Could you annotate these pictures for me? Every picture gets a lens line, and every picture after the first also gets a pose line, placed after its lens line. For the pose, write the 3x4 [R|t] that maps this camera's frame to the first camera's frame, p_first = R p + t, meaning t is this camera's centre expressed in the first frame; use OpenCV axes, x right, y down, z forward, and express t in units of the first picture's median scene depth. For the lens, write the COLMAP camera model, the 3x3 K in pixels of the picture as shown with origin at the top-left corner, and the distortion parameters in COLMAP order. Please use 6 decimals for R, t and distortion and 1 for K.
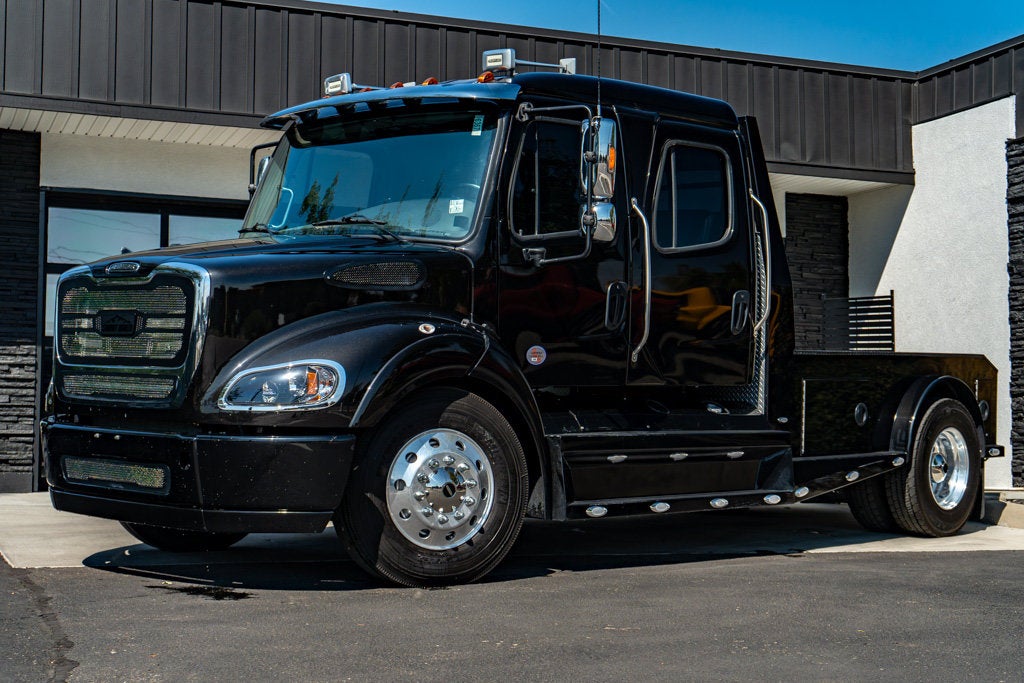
lens RADIAL K [[1671.1, 0, 490.1], [0, 1671.1, 328.3], [0, 0, 1]] dist [0.018886, 0.000000]
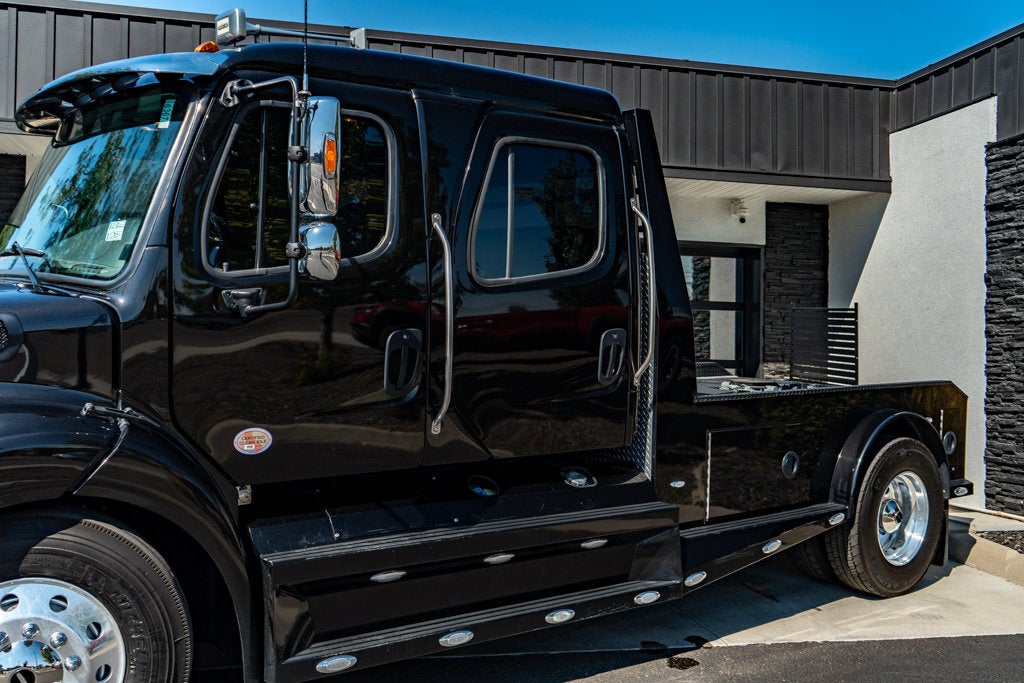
lens RADIAL K [[1018.6, 0, 516.6], [0, 1018.6, 333.3], [0, 0, 1]] dist [0.011545, 0.000000]
pose [[0.989495, 0.004722, -0.144488, 0.153341], [0.001776, 0.998994, 0.044811, -0.037123], [0.144554, -0.044597, 0.988491, 0.456014]]
